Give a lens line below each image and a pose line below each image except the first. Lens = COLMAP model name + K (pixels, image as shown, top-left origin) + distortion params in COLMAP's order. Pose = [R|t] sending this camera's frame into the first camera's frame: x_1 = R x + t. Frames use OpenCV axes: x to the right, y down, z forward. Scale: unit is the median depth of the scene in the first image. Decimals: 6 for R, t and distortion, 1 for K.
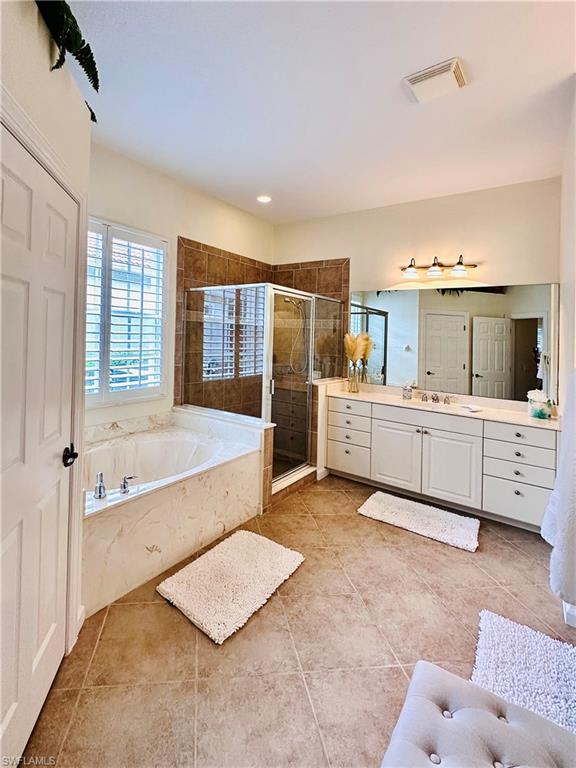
lens RADIAL K [[307.2, 0, 288.1], [0, 307.2, 385.4], [0, 0, 1]] dist [0.000056, 0.000202]
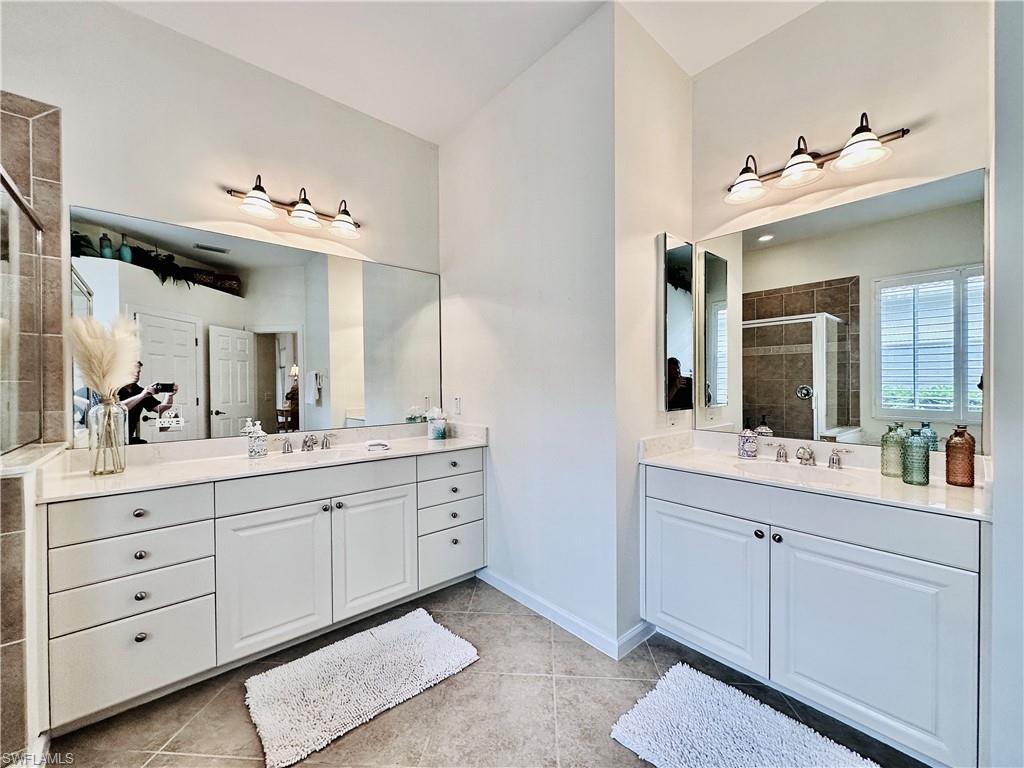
lens RADIAL K [[409.5, 0, 512.5], [0, 409.5, 386.4], [0, 0, 1]] dist [0.000056, 0.000202]
pose [[0.342559, -0.072833, 0.936669, -0.107271], [0.158353, 0.987203, 0.018850, -0.019612], [-0.926055, 0.141867, 0.349708, 0.447803]]
